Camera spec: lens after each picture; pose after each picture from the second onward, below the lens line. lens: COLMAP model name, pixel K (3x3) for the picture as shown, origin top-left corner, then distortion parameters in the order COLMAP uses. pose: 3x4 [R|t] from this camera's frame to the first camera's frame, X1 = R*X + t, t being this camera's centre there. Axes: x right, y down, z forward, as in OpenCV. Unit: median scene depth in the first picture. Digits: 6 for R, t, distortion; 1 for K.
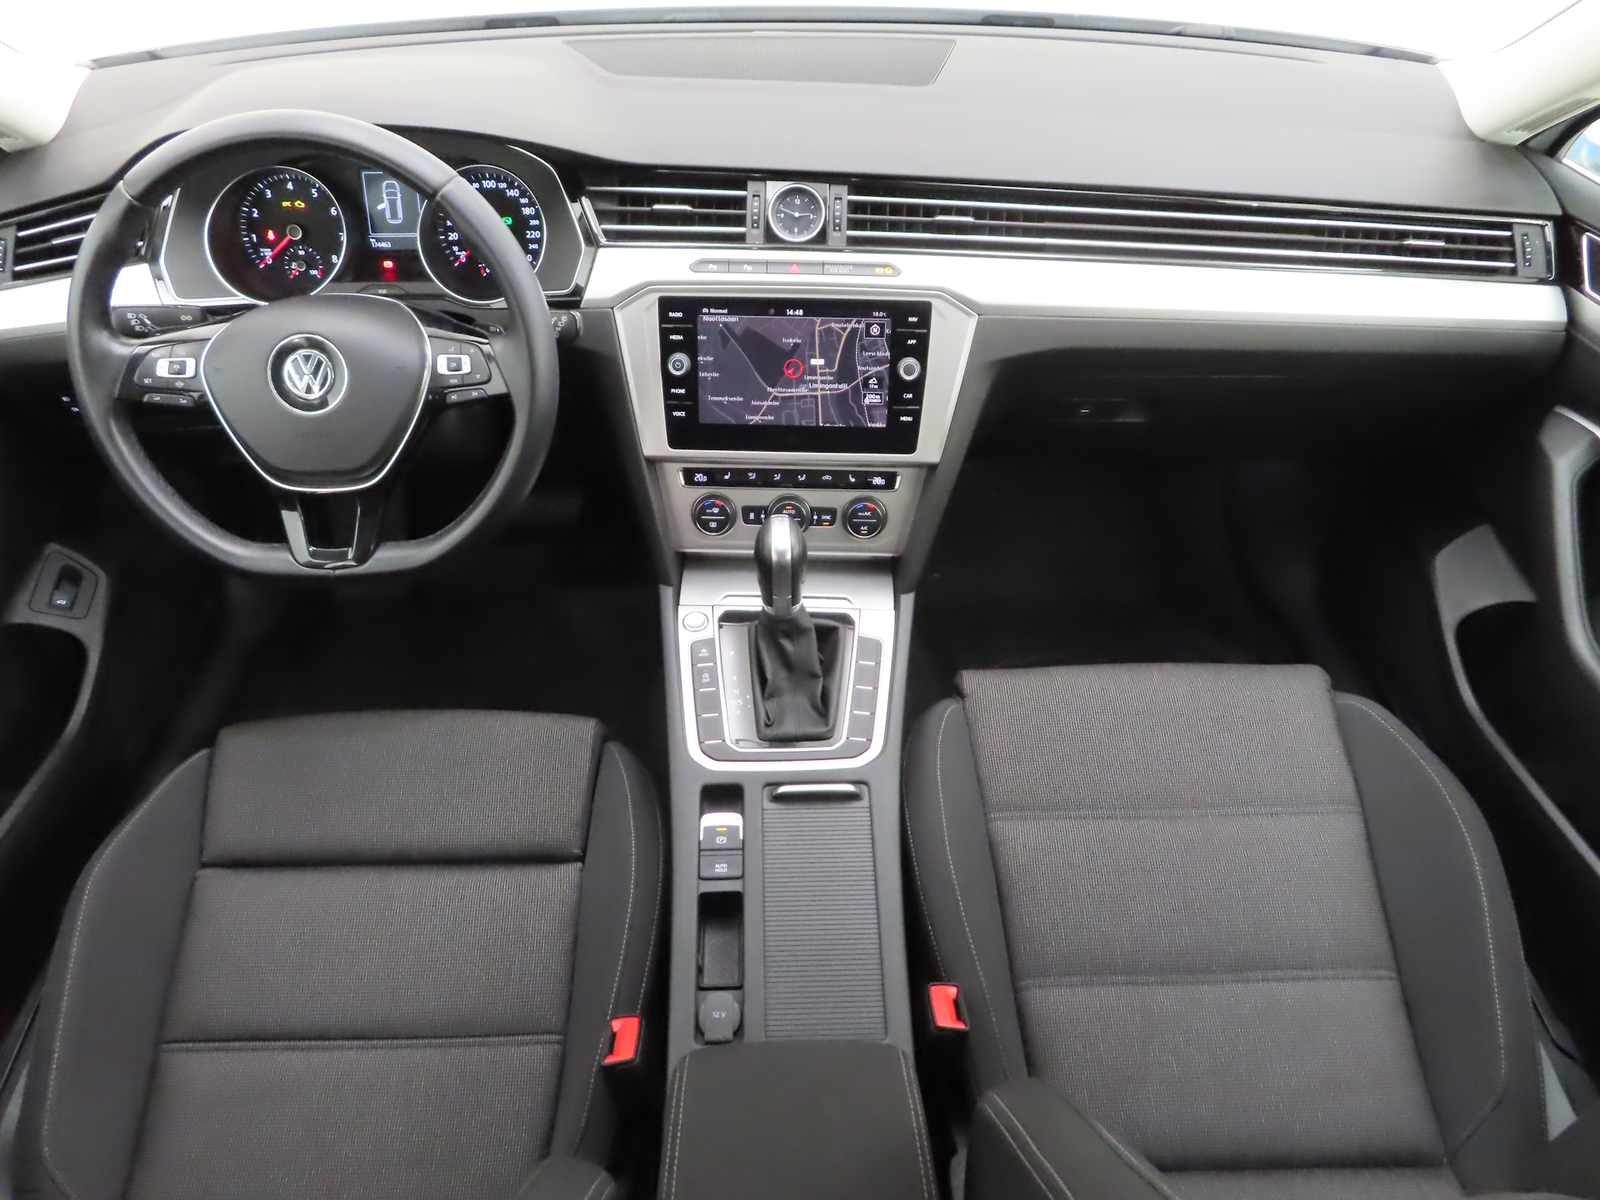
lens RADIAL K [[1152.5, 0, 800.0], [0, 1152.5, 600.0], [0, 0, 1]] dist [-0.010020, 0.010043]
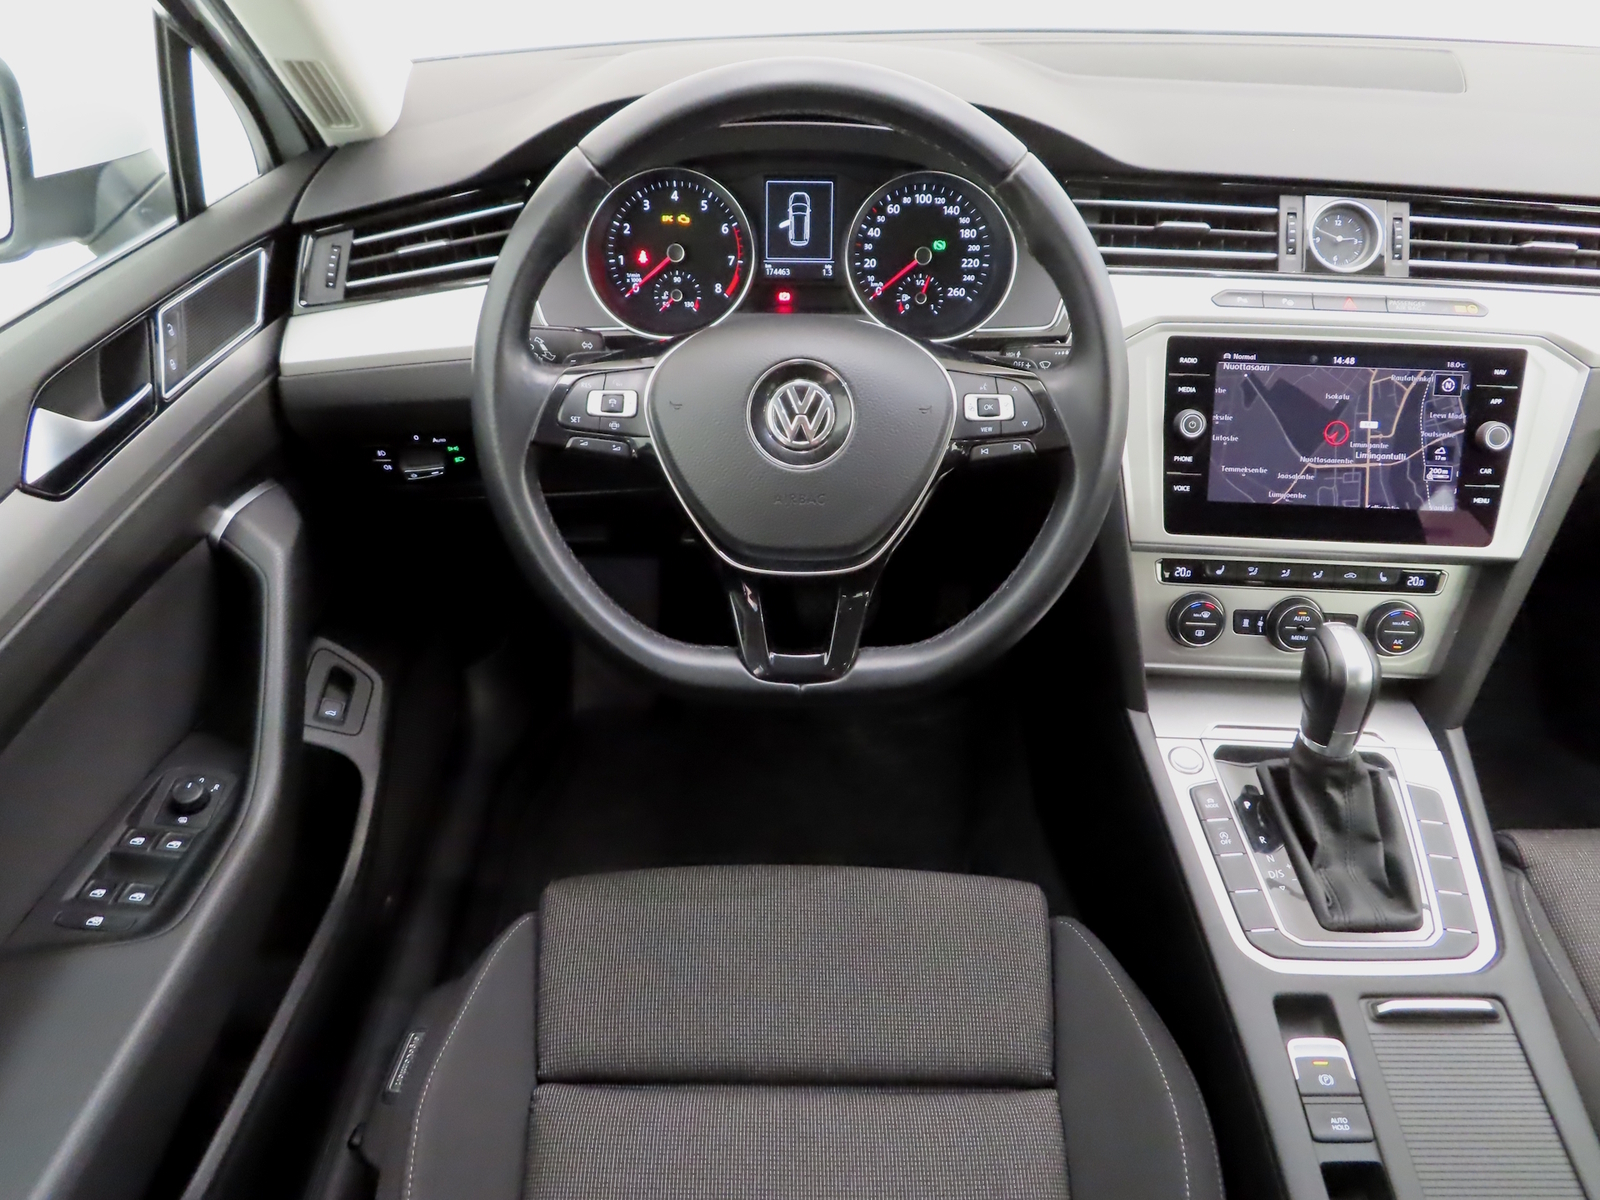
lens RADIAL K [[1152.5, 0, 800.0], [0, 1152.5, 600.0], [0, 0, 1]] dist [-0.010020, 0.010043]
pose [[0.999656, 0.022032, -0.014197, -0.350315], [-0.023269, 0.995311, -0.093886, -0.009556], [0.012062, 0.094185, 0.995482, 0.242253]]
